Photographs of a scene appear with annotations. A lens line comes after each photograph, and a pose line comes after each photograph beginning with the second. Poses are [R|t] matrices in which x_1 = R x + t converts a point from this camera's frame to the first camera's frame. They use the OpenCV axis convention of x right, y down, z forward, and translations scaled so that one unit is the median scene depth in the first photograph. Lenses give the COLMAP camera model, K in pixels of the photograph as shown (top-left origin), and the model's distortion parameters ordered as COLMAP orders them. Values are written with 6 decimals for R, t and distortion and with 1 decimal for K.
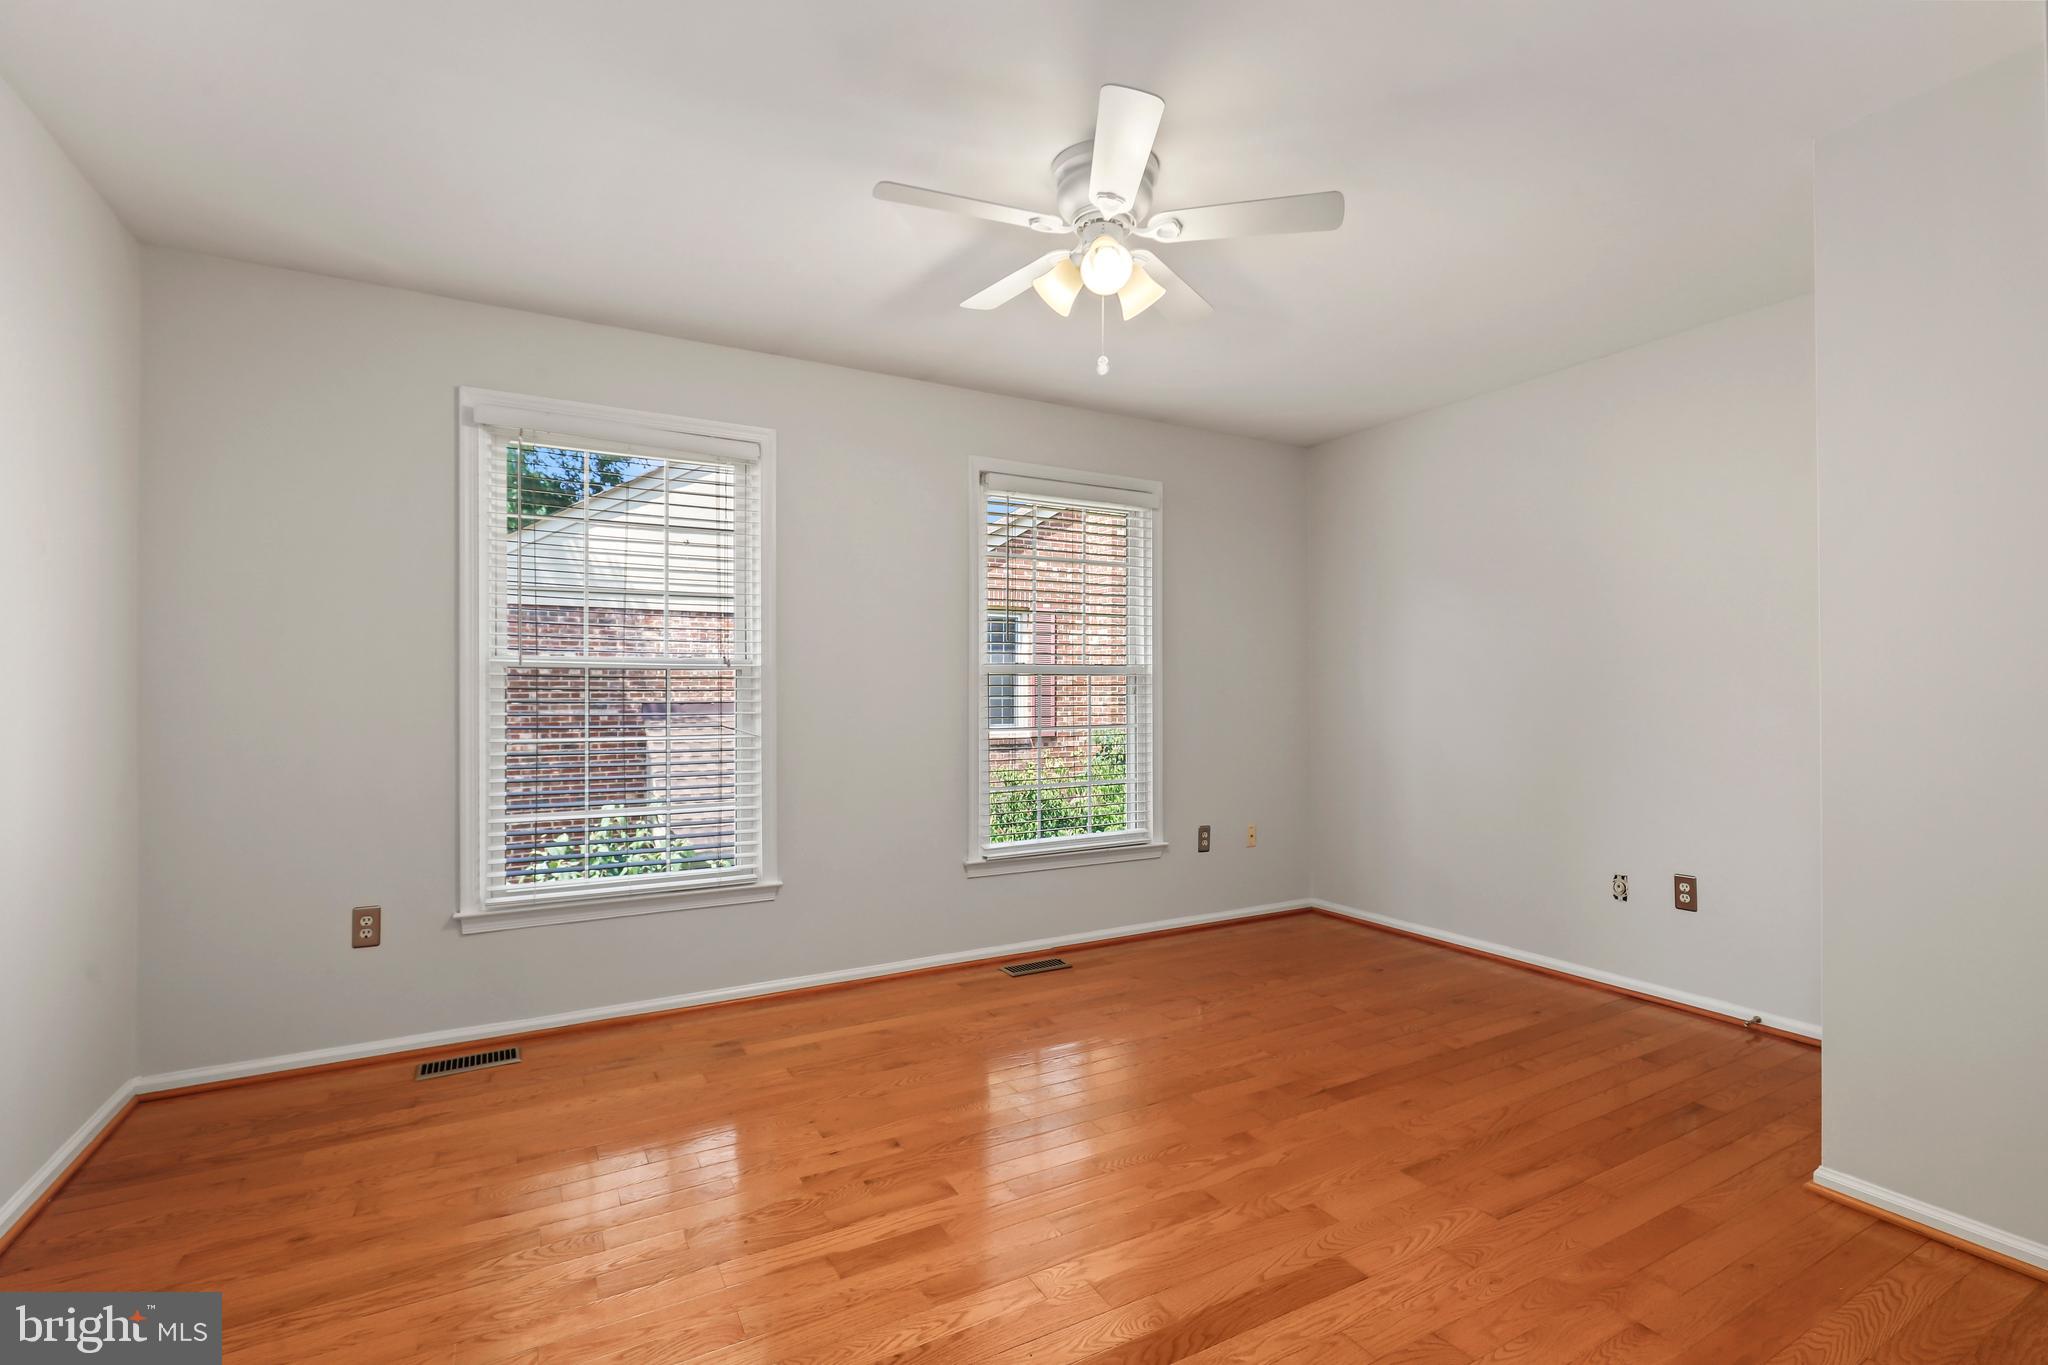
lens RADIAL K [[928.2, 0, 1032.3], [0, 928.2, 691.2], [0, 0, 1]] dist [-0.003301, 0.001578]
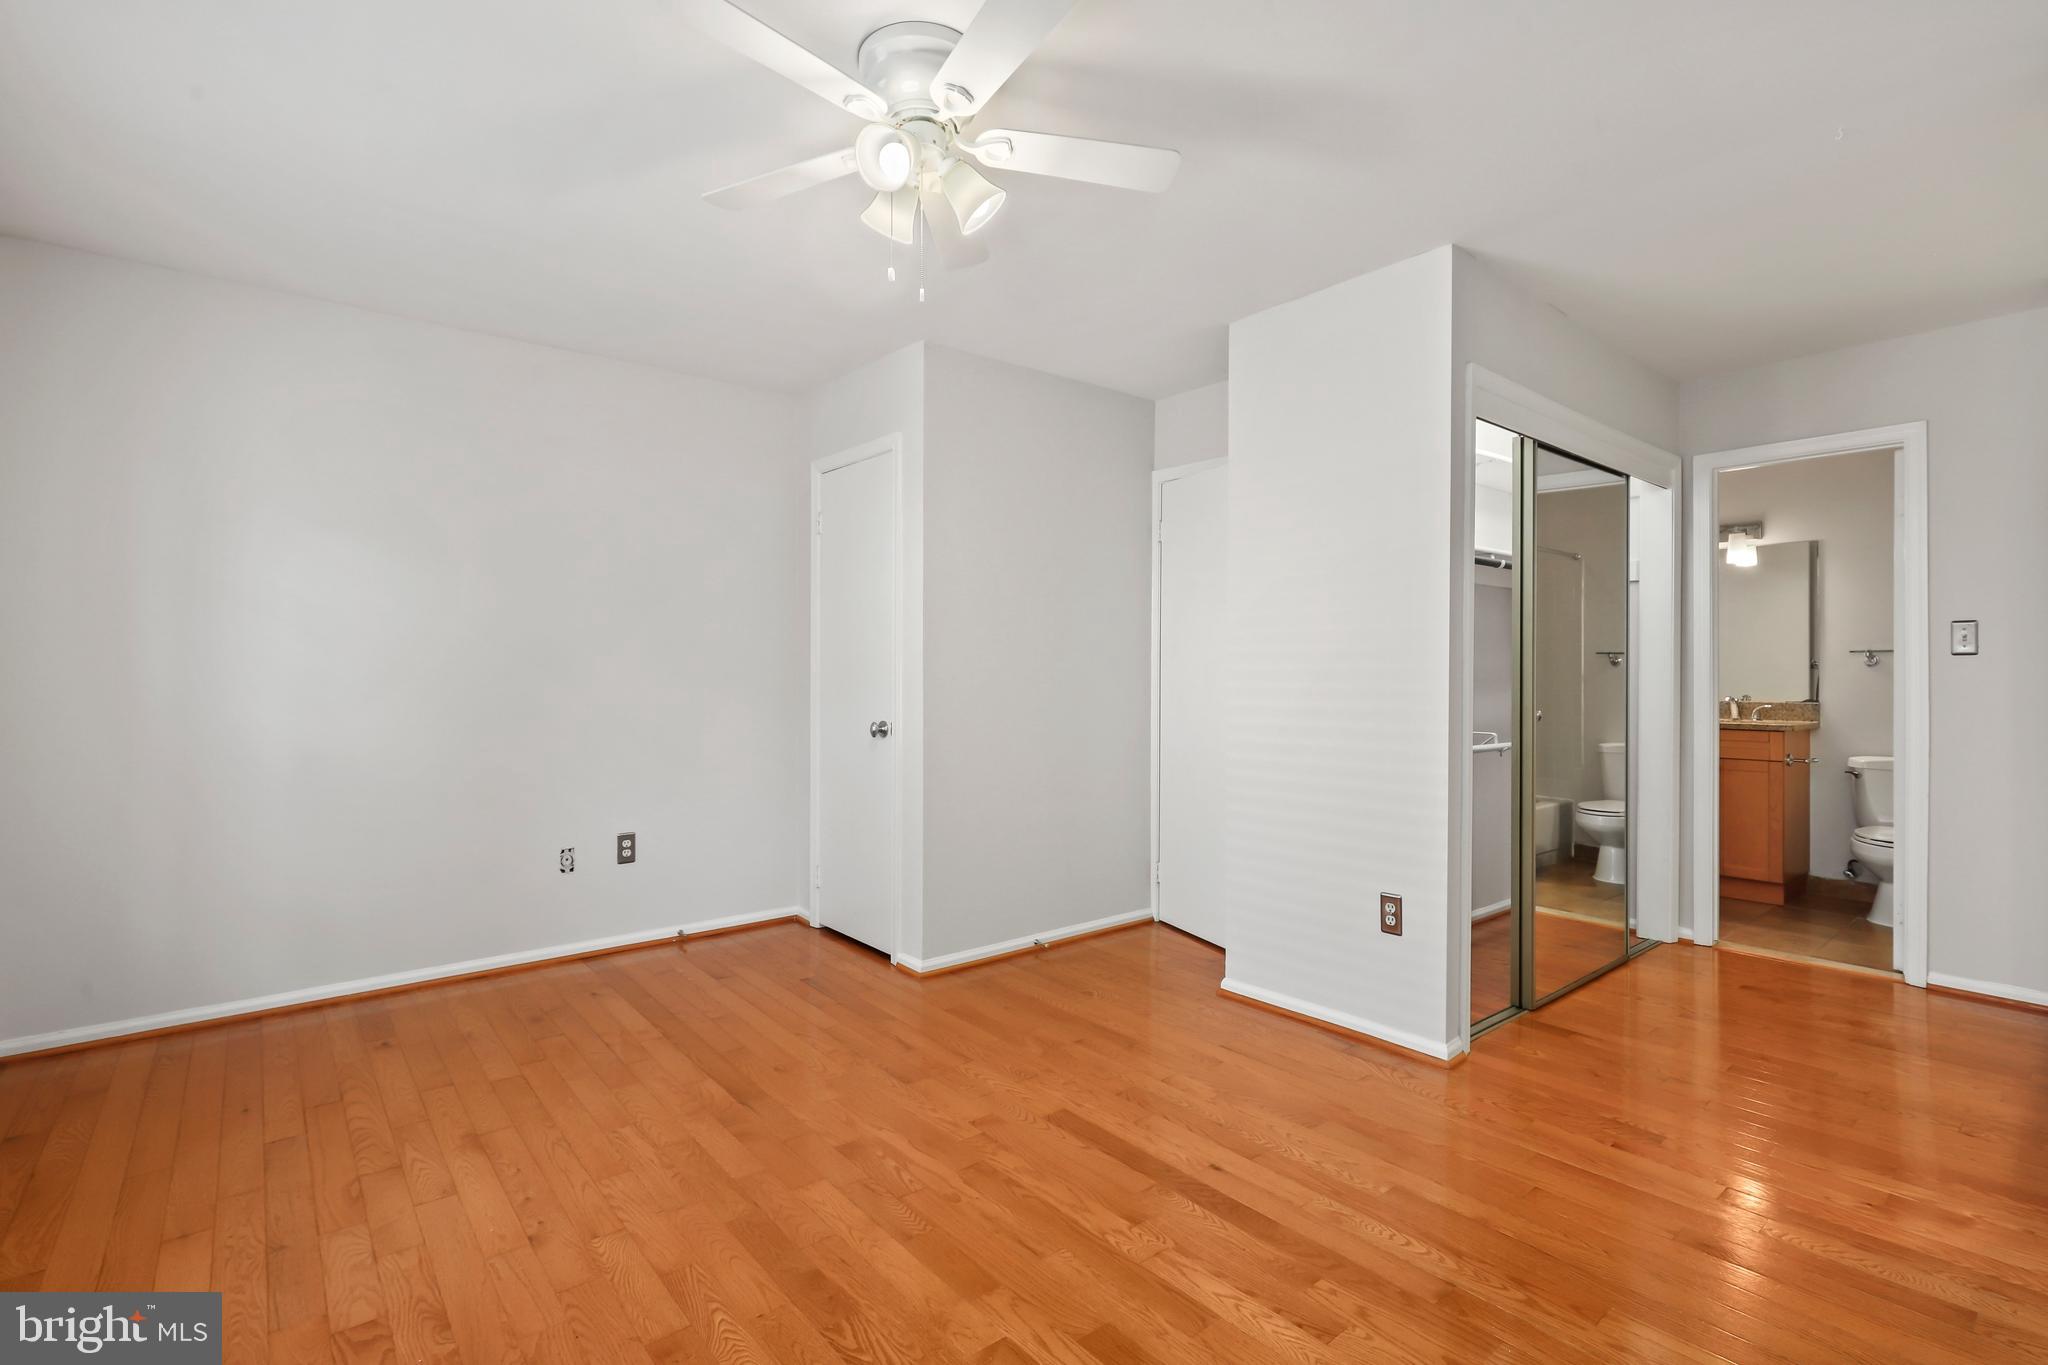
lens RADIAL K [[928.2, 0, 1037.6], [0, 928.2, 672.9], [0, 0, 1]] dist [-0.003301, 0.001578]
pose [[-0.180233, 0.003430, 0.983618, -0.730384], [-0.001852, 0.999991, -0.003827, 0.002395], [-0.983622, -0.002511, -0.180225, 0.977435]]
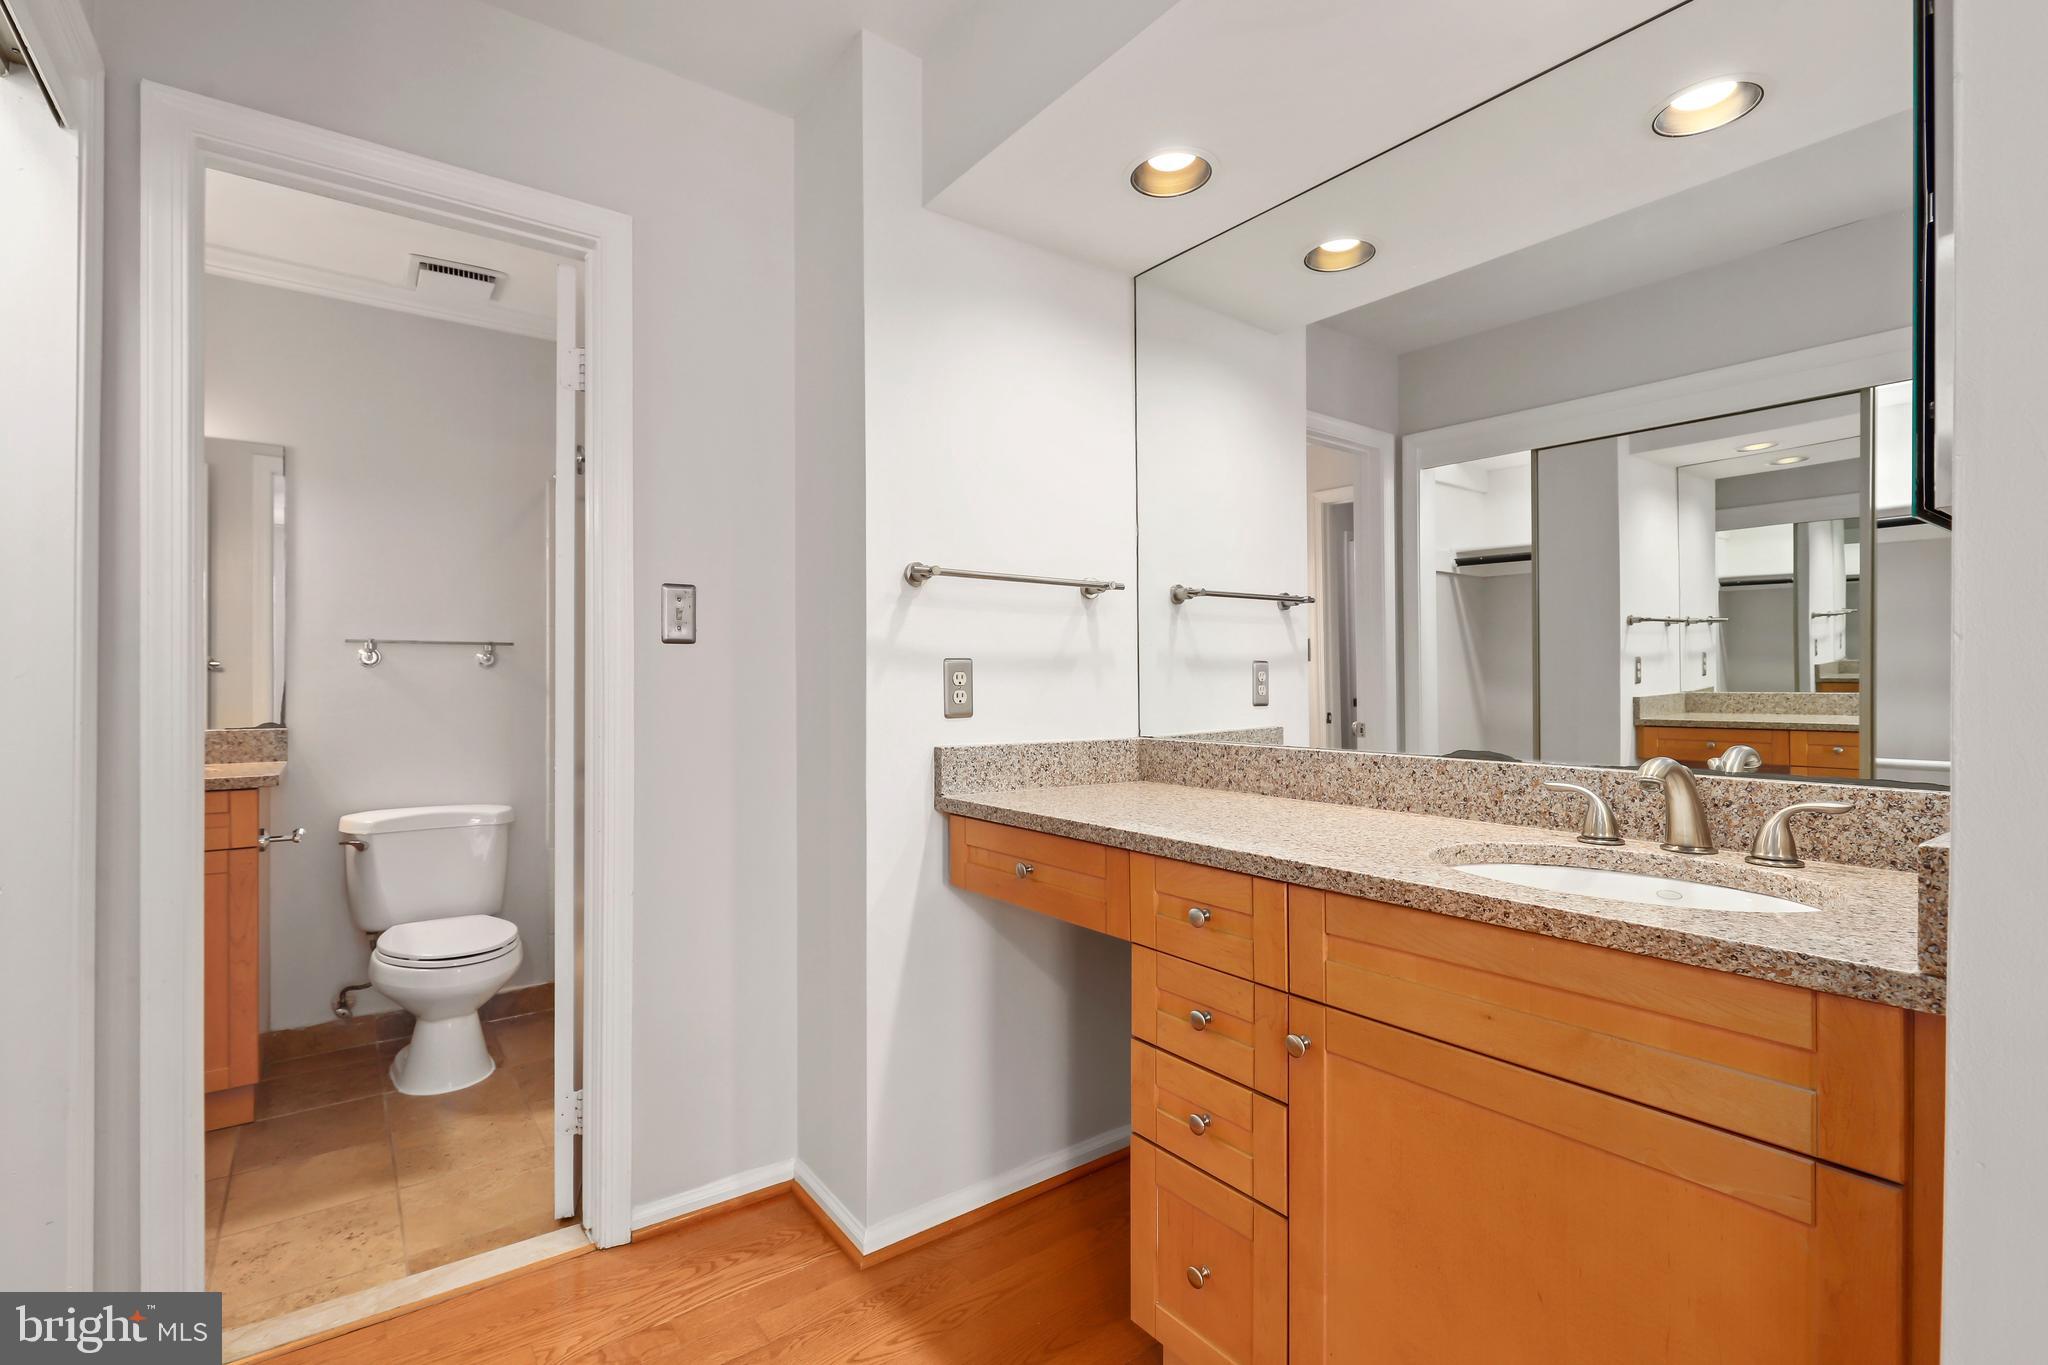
lens RADIAL K [[928.2, 0, 1033.2], [0, 928.2, 684.2], [0, 0, 1]] dist [-0.003301, 0.001578]
pose [[-0.990322, -0.000186, -0.138787, 0.198748], [0.000396, 0.999991, -0.004165, 0.007674], [0.138787, -0.004179, -0.990313, 0.207185]]
